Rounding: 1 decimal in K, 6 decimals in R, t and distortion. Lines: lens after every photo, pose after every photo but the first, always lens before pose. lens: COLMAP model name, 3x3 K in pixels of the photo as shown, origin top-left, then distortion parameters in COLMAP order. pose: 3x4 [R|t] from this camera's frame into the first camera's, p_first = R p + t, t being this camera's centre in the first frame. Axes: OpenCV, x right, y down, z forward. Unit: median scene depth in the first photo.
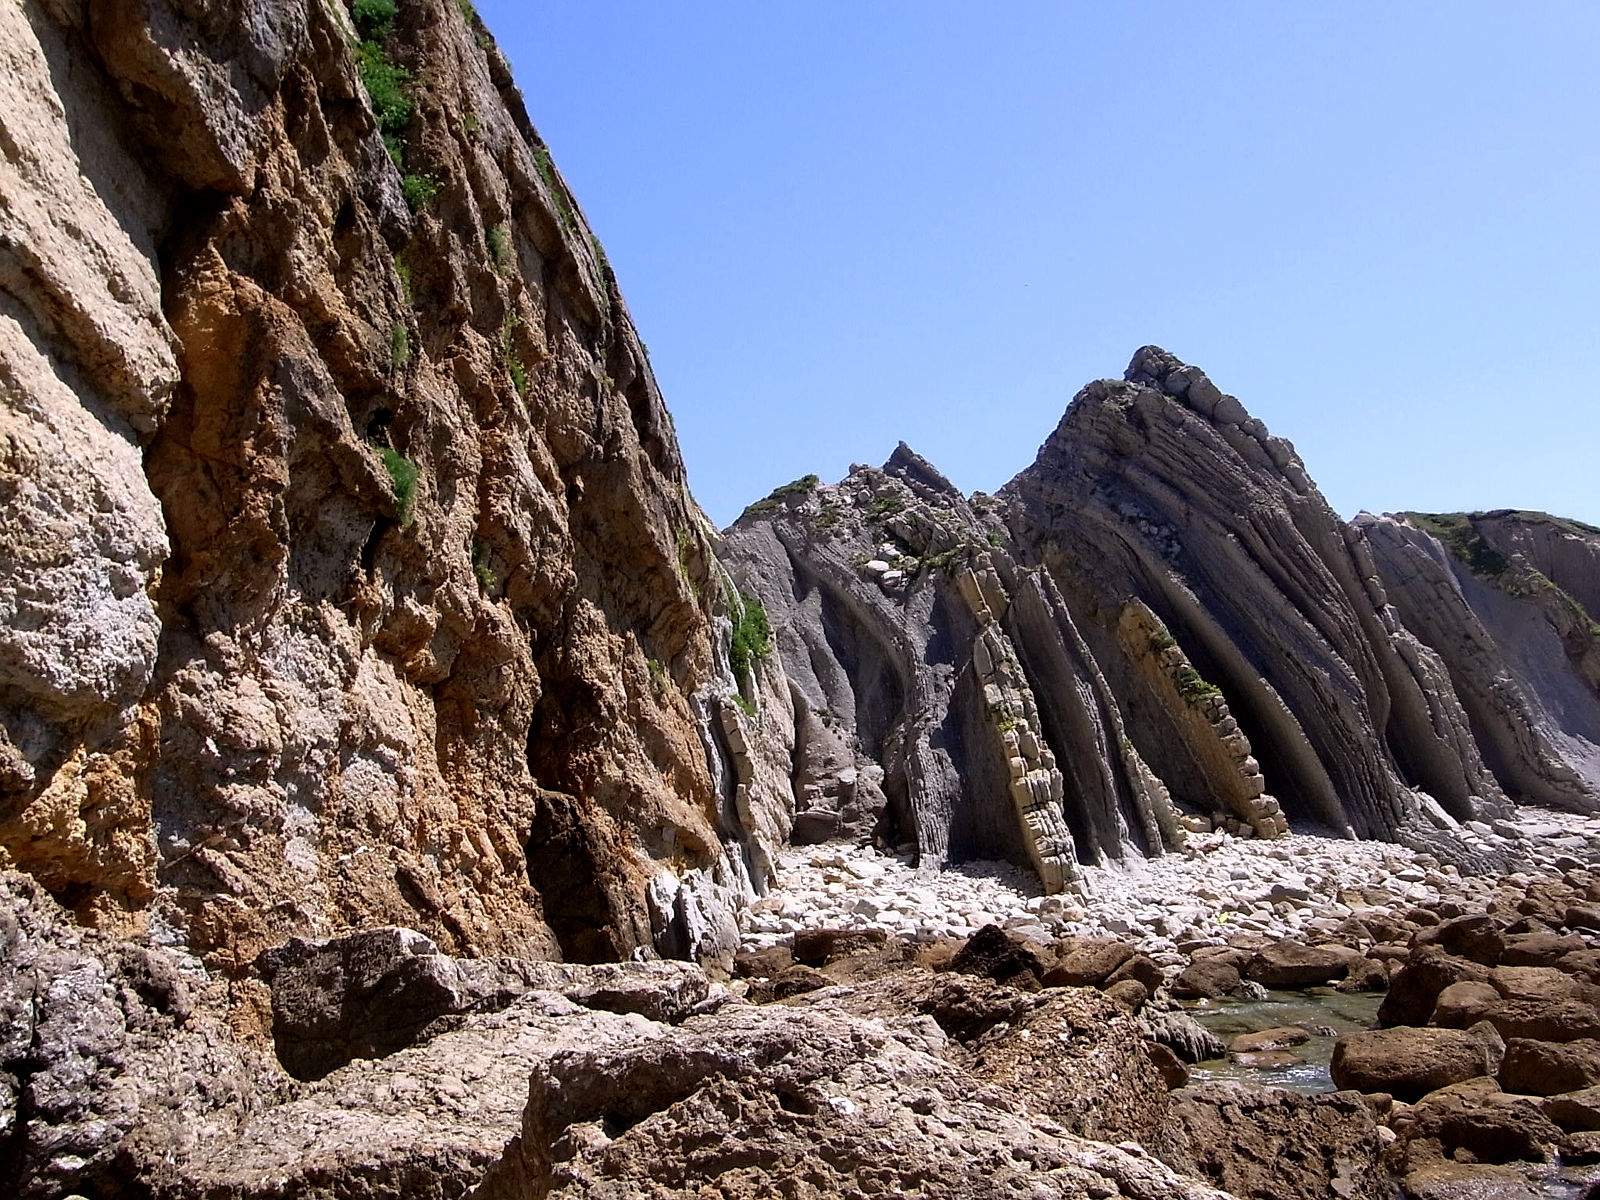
lens RADIAL K [[1605.7, 0, 808.8], [0, 1605.7, 615.5], [0, 0, 1]] dist [-0.098989, 0.168254]
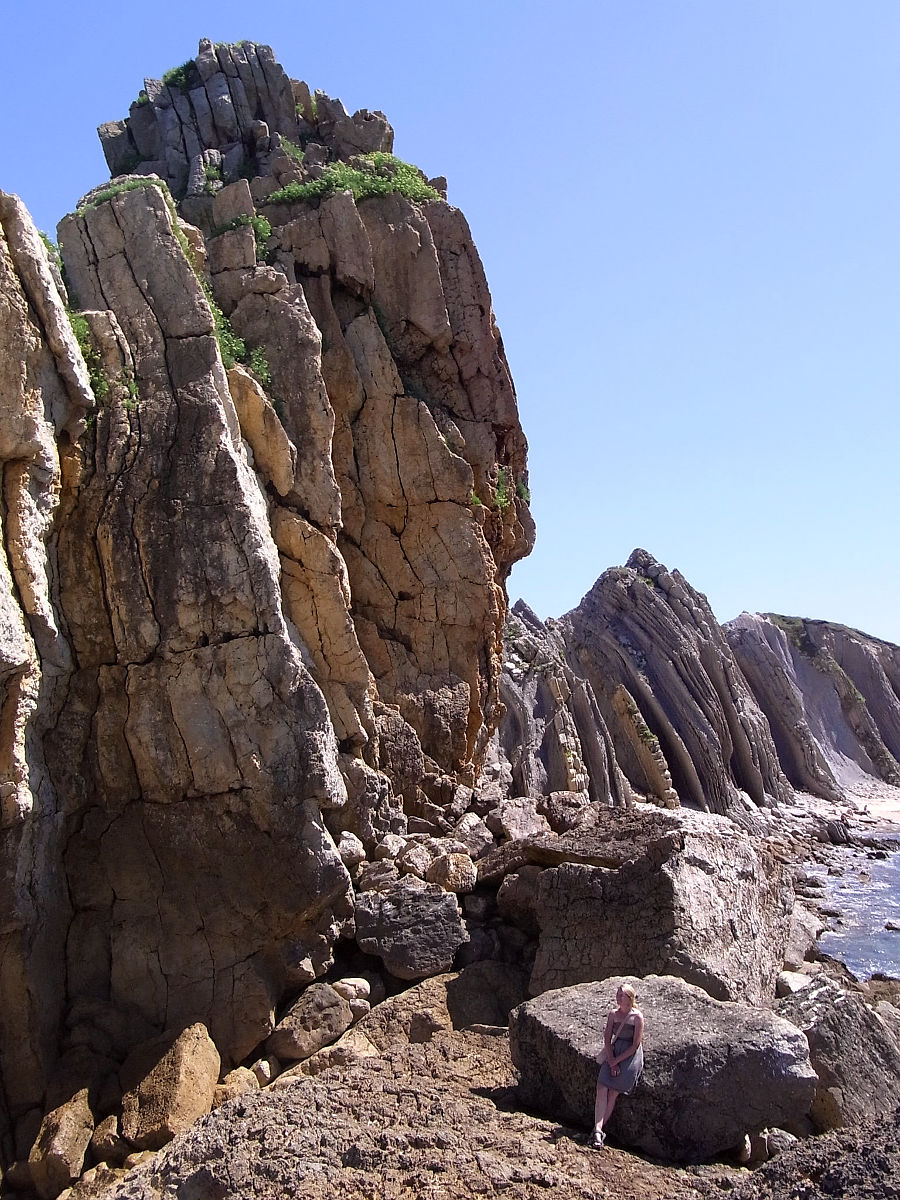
lens RADIAL K [[1204.3, 0, 450.0], [0, 1204.3, 600.0], [0, 0, 1]] dist [-0.098989, 0.168254]
pose [[0.990090, 0.111210, 0.085752, -0.185101], [-0.113397, 0.993327, 0.021049, -0.142500], [-0.082839, -0.030564, 0.996094, -0.607273]]
